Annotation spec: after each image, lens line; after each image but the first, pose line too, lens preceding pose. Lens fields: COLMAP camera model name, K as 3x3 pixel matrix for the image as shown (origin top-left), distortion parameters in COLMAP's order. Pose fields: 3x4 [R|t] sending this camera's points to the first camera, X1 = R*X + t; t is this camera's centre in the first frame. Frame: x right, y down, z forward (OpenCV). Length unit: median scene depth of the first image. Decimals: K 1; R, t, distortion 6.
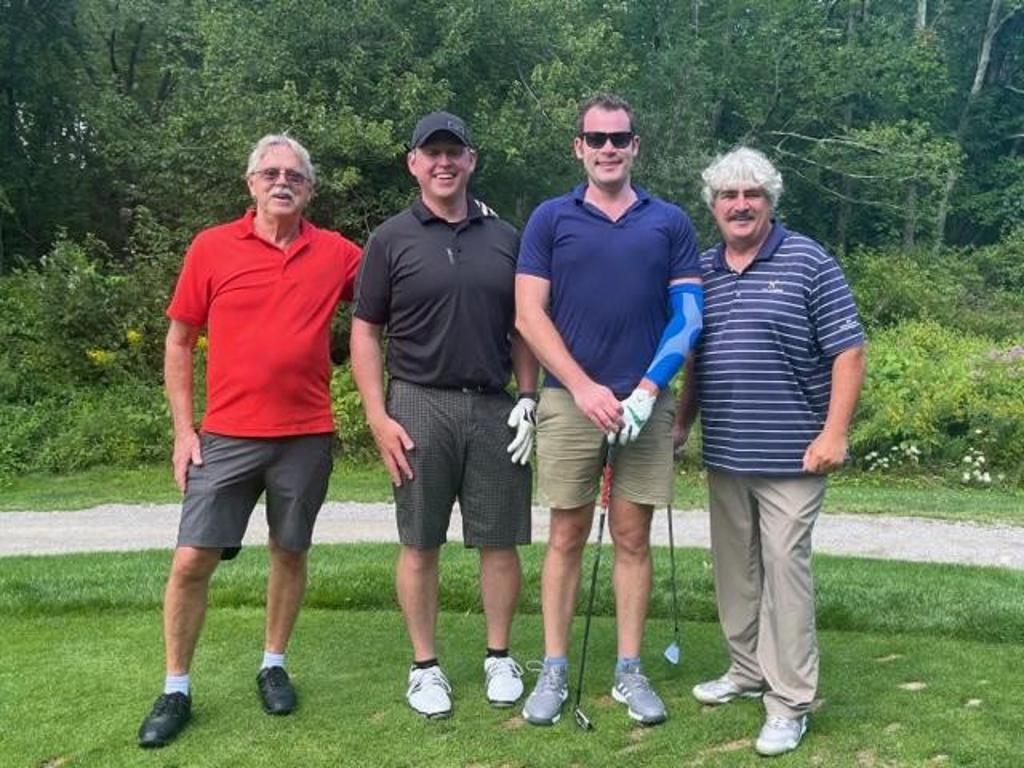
lens RADIAL K [[1159.3, 0, 547.8], [0, 1159.3, 418.0], [0, 0, 1]] dist [0.047015, 0.000000]
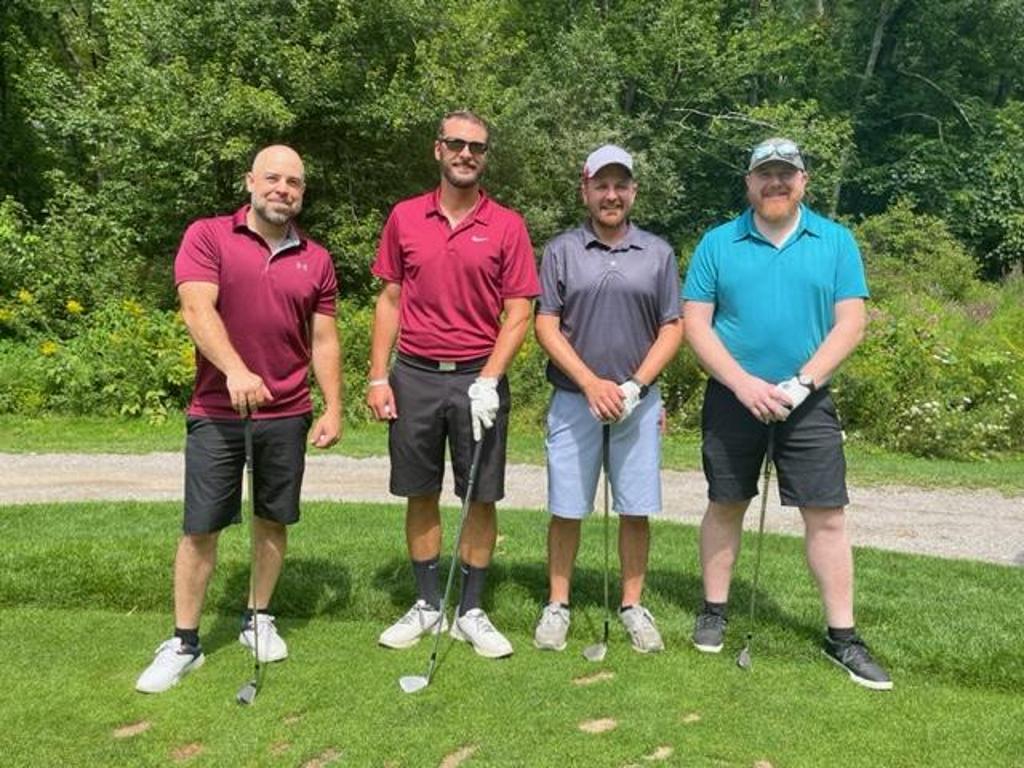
lens RADIAL K [[967.1, 0, 526.3], [0, 967.1, 364.0], [0, 0, 1]] dist [0.052733, 0.000000]
pose [[0.999672, 0.009104, -0.023953, 0.084306], [-0.009052, 0.999956, 0.002271, -0.008575], [0.023973, -0.002053, 0.999710, 0.094032]]
